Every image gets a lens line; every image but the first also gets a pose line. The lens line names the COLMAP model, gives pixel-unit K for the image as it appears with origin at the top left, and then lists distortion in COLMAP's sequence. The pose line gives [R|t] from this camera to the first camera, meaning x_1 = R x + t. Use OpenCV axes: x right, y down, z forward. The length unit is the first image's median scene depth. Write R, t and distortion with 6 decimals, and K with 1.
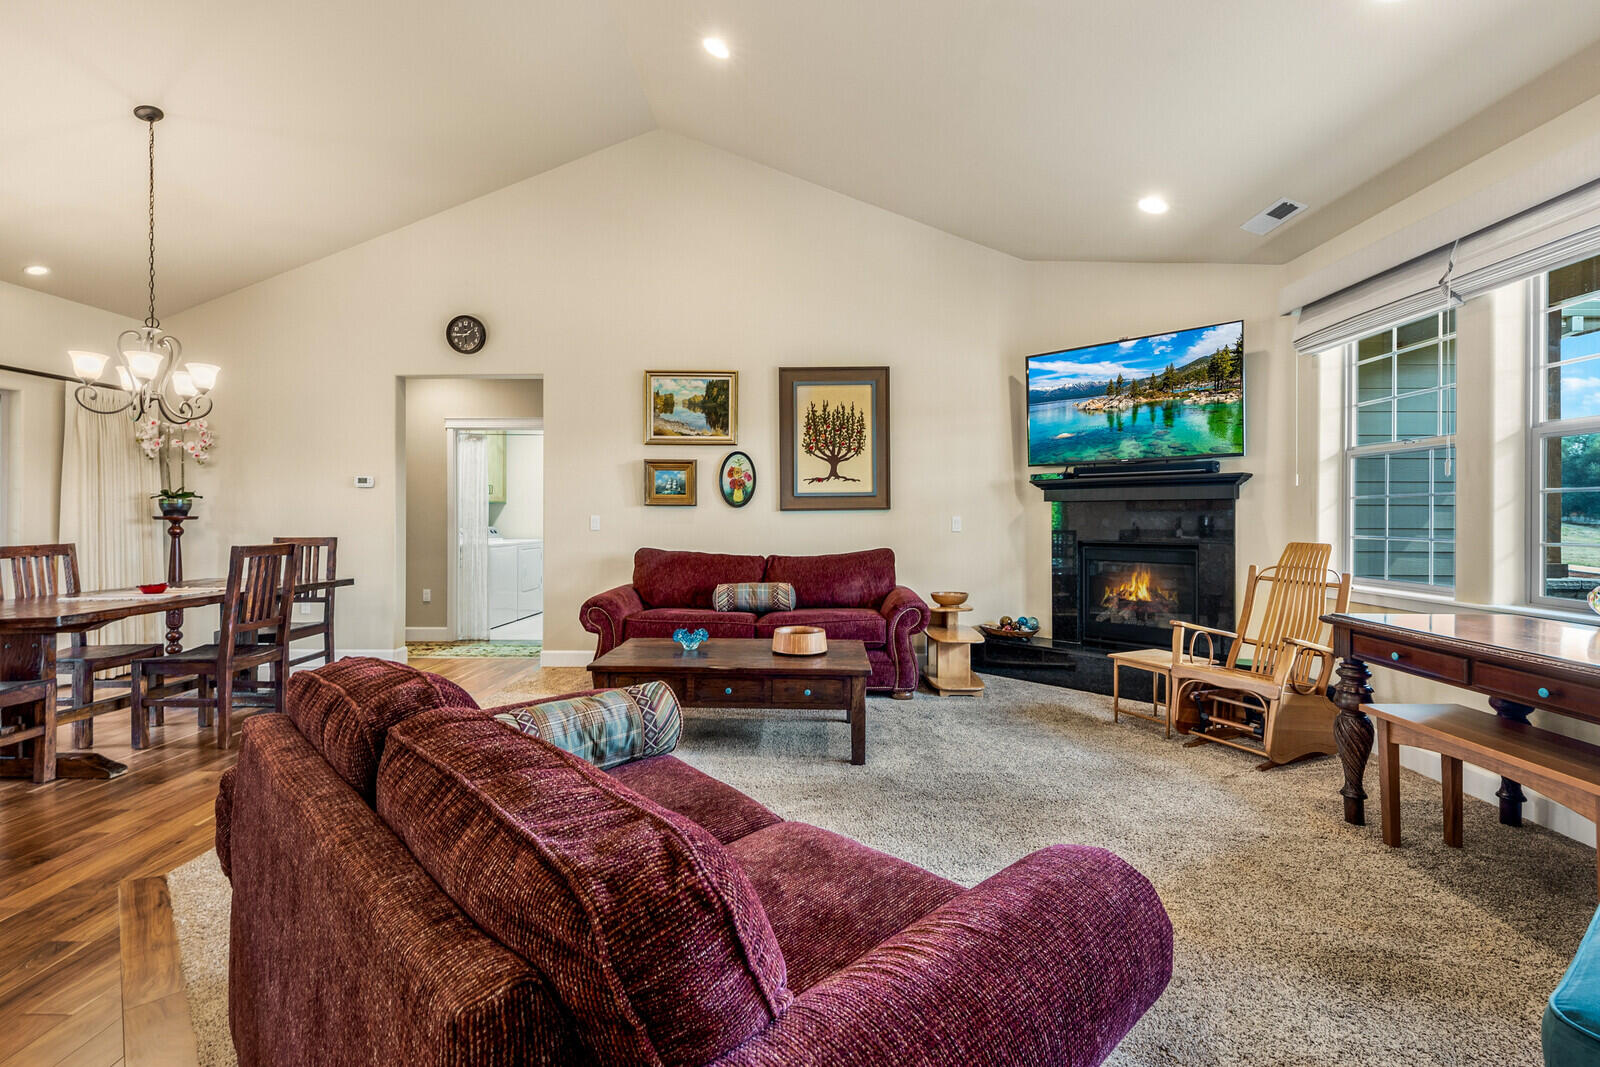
lens RADIAL K [[734.4, 0, 779.8], [0, 734.4, 515.2], [0, 0, 1]] dist [0.018949, 0.000045]
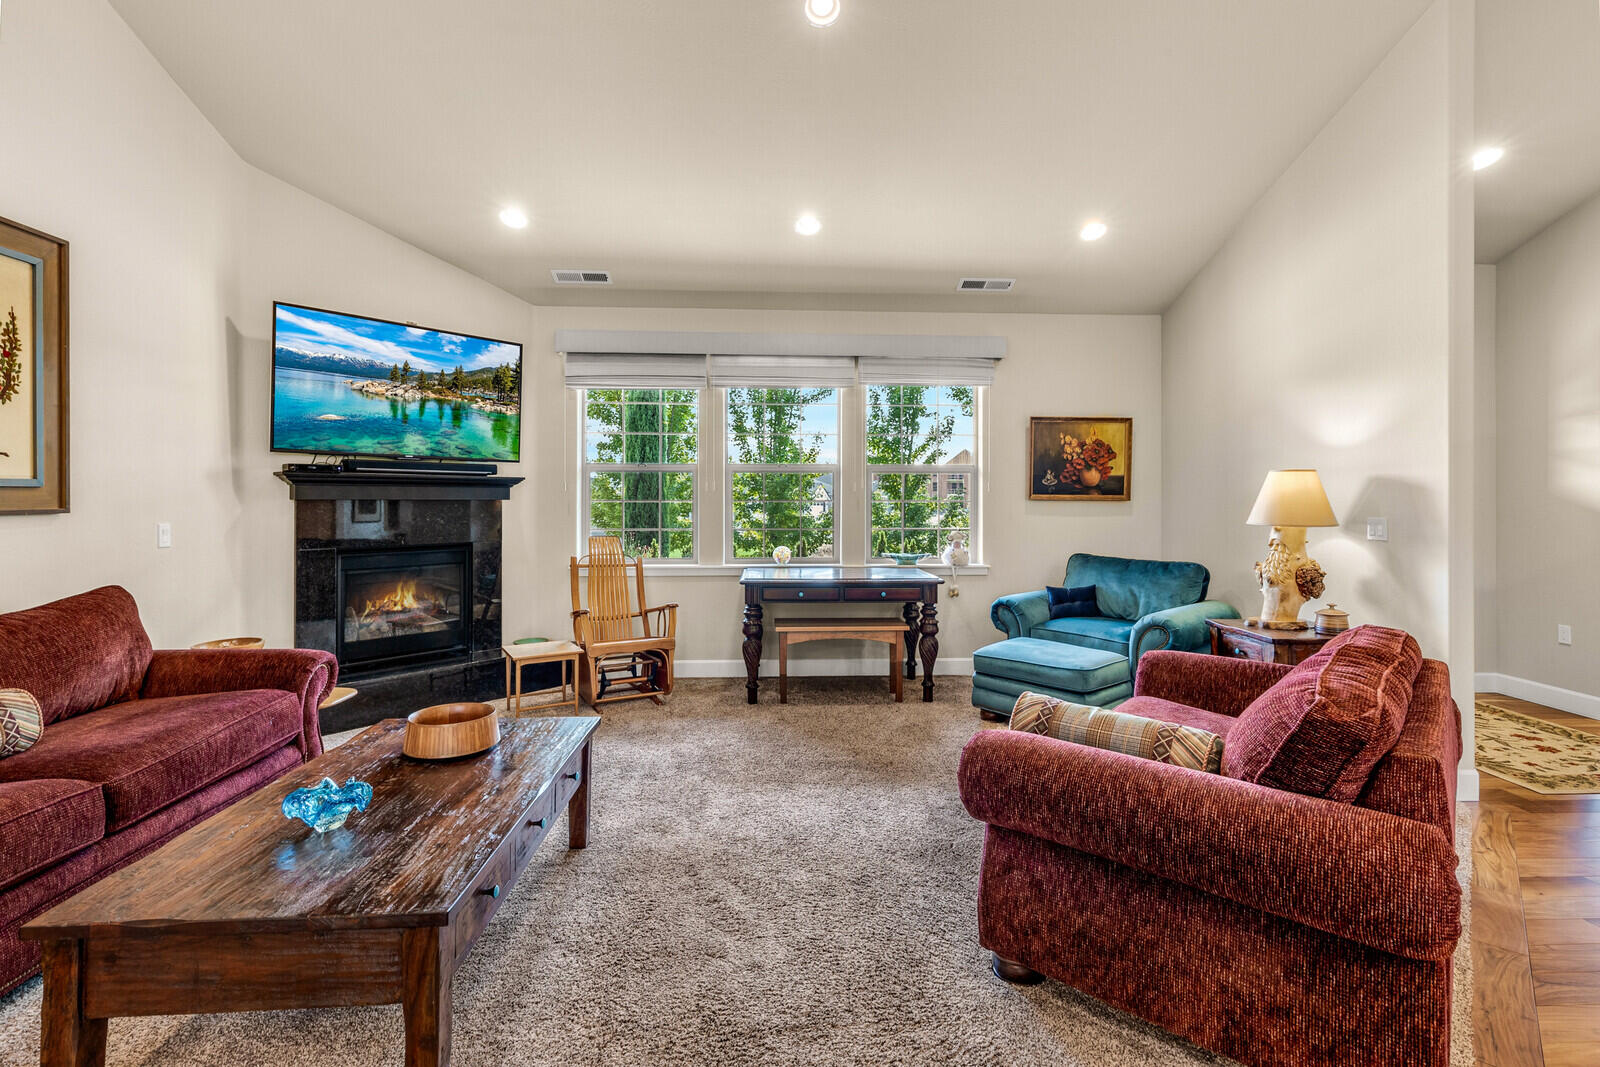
lens RADIAL K [[725.2, 0, 792.1], [0, 725.2, 503.5], [0, 0, 1]] dist [-0.002202, -0.005413]
pose [[-0.091986, -0.008400, 0.995725, -0.507667], [-0.009360, 0.999928, 0.007571, -0.028915], [-0.995716, -0.008624, -0.092058, 0.654184]]
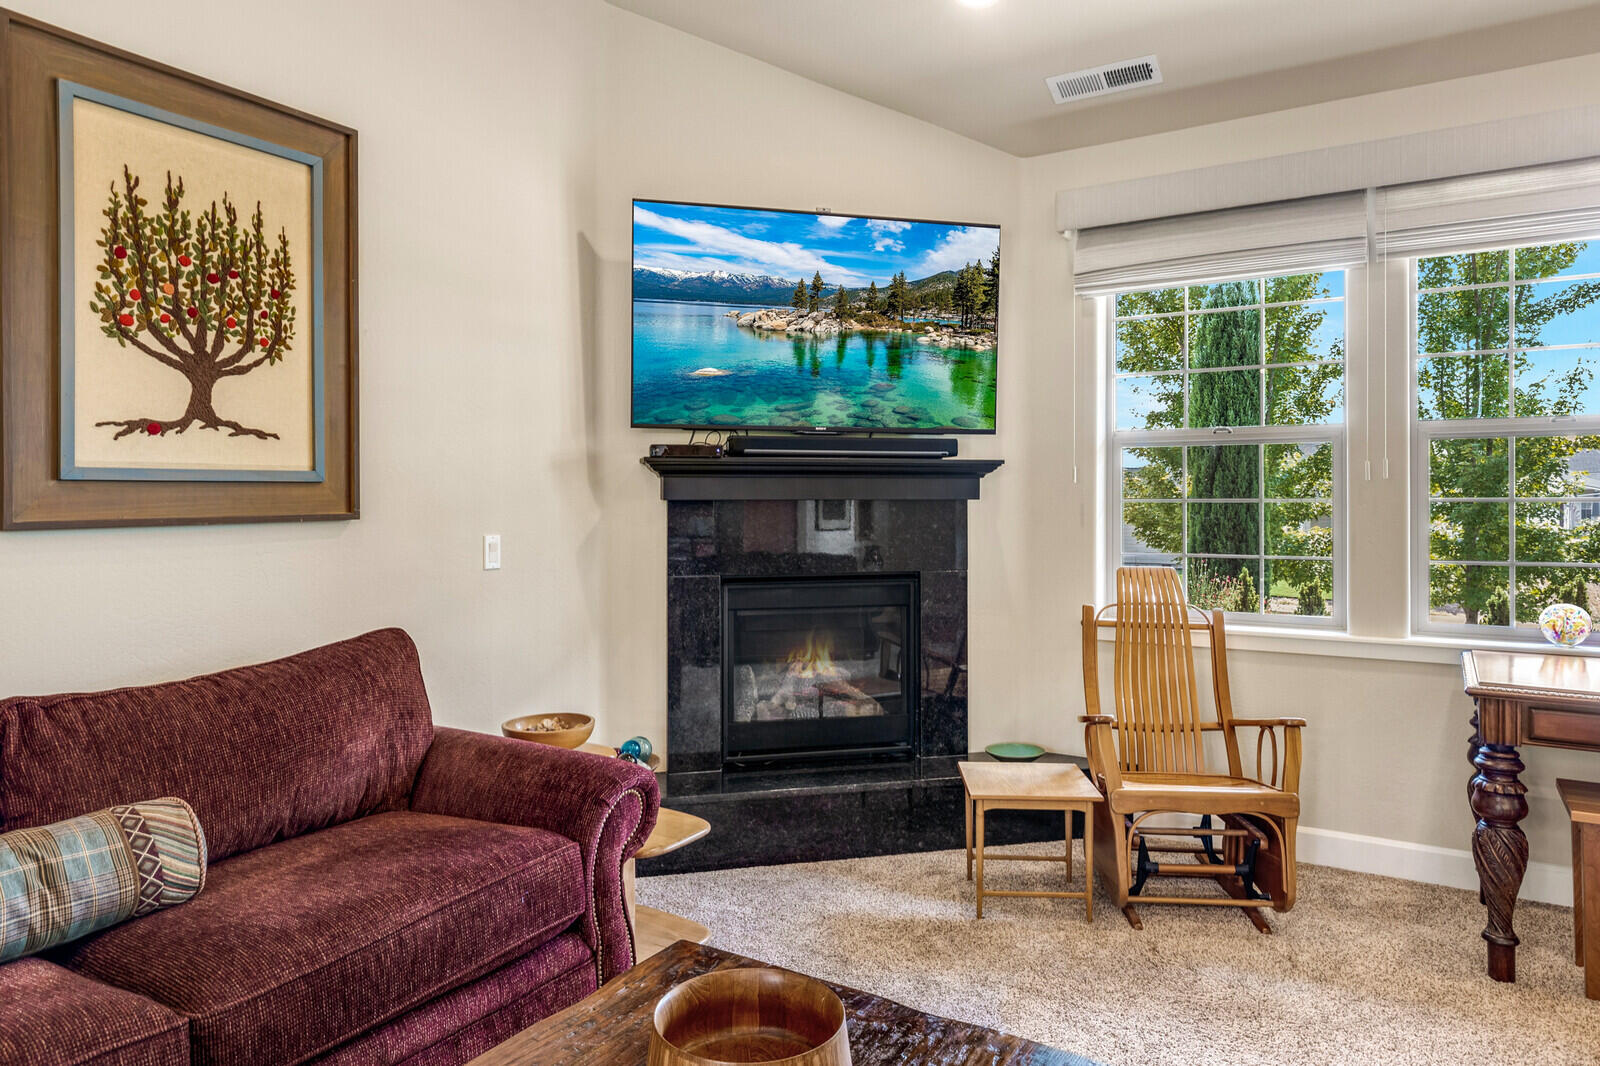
lens RADIAL K [[1037.6, 0, 808.5], [0, 1037.6, 510.2], [0, 0, 1]] dist [0.004503, 0.001755]
pose [[0.468684, -0.012135, 0.883282, -0.252420], [-0.003114, 0.999877, 0.015389, -0.026262], [-0.883360, -0.009963, 0.468589, 0.686550]]
